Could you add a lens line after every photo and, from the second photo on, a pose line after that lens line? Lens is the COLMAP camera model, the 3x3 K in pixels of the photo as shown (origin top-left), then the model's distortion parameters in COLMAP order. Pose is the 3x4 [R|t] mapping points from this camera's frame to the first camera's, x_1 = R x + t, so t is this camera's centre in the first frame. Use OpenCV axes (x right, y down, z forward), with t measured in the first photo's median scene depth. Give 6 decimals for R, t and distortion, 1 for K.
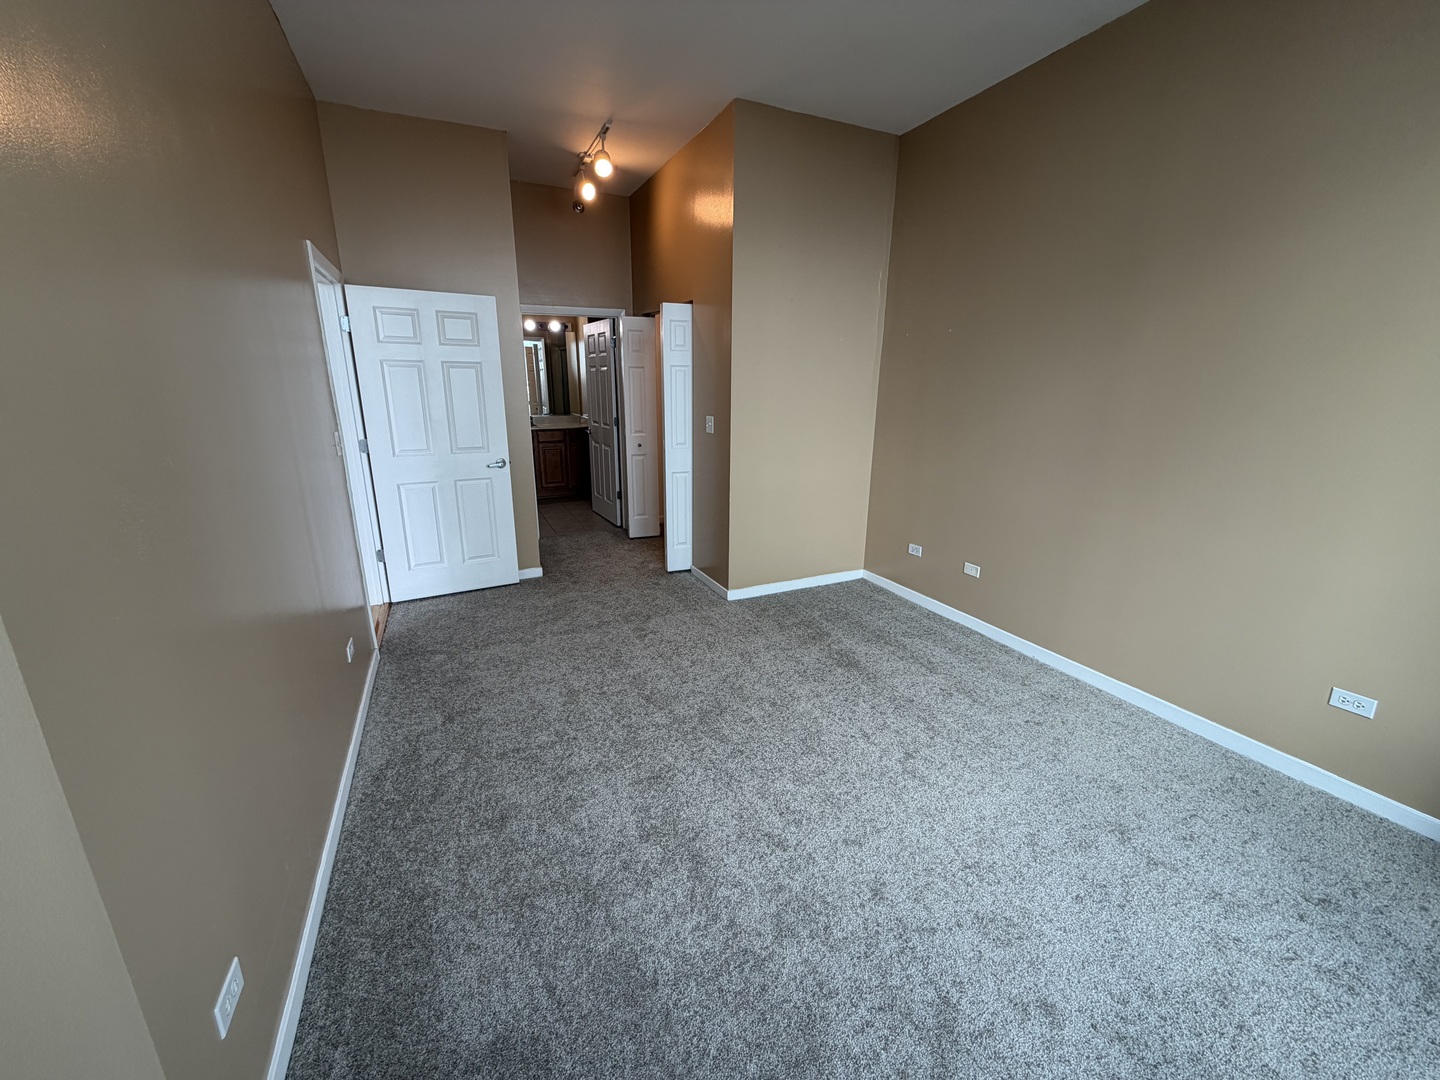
lens RADIAL K [[573.9, 0, 715.8], [0, 573.9, 543.3], [0, 0, 1]] dist [0.006809, 0.000018]
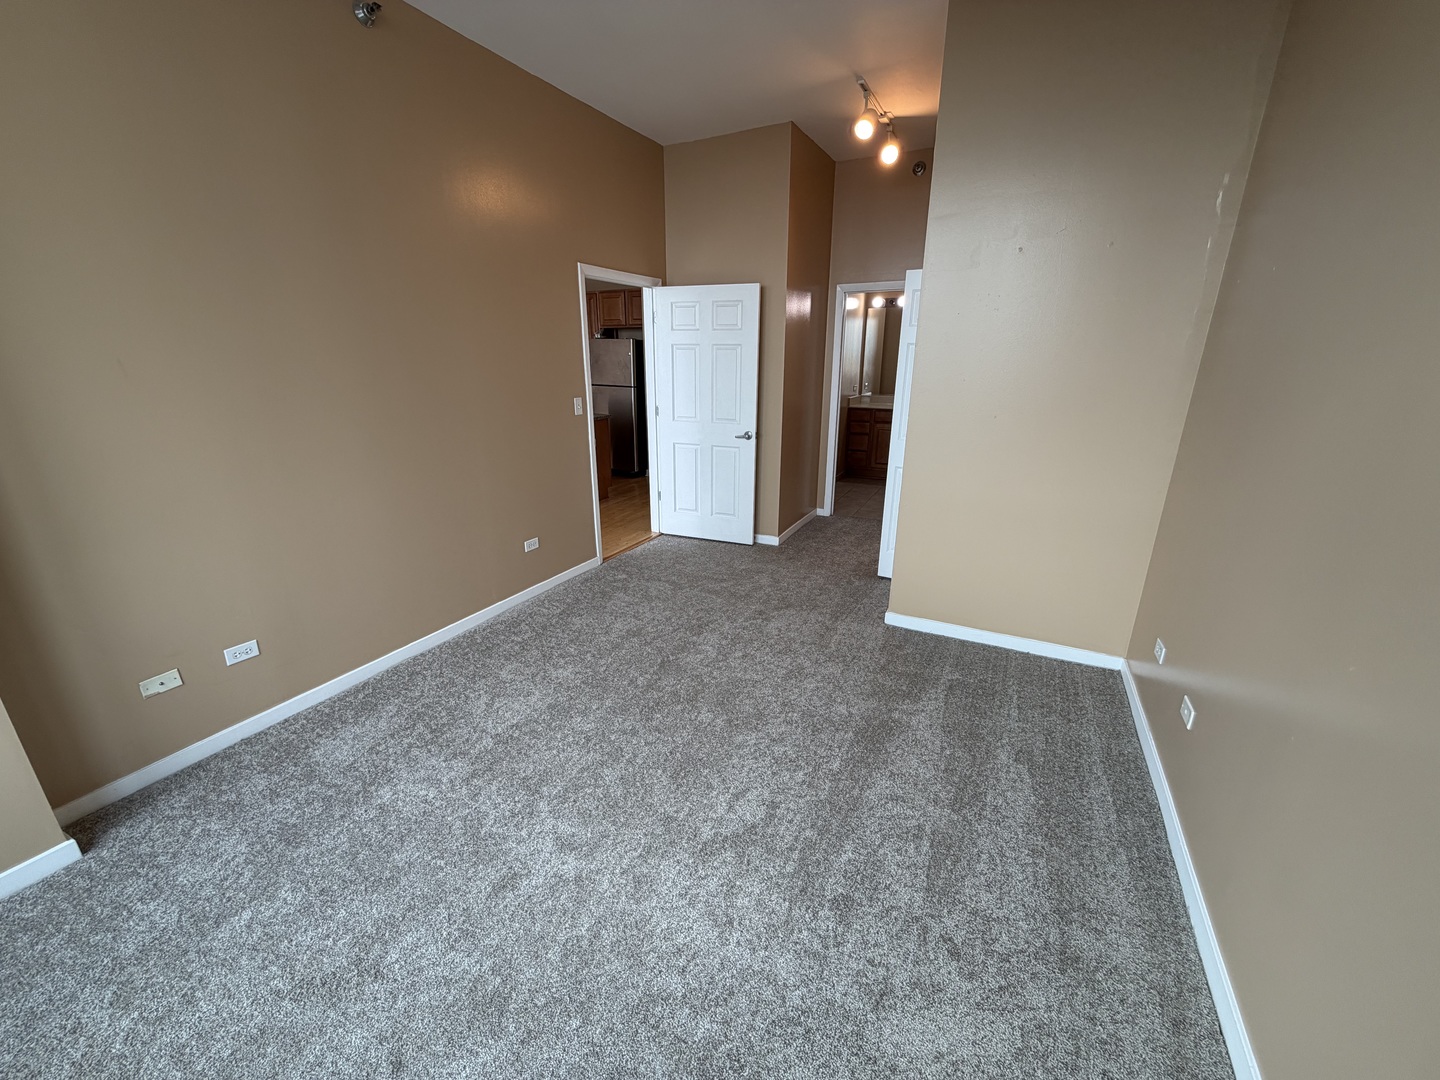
lens RADIAL K [[573.9, 0, 715.8], [0, 573.9, 543.3], [0, 0, 1]] dist [0.006809, 0.000018]
pose [[0.608223, 0.243343, -0.755546, 0.516505], [-0.214274, 0.966846, 0.138905, -0.084157], [0.764298, 0.077409, 0.640200, 0.274257]]
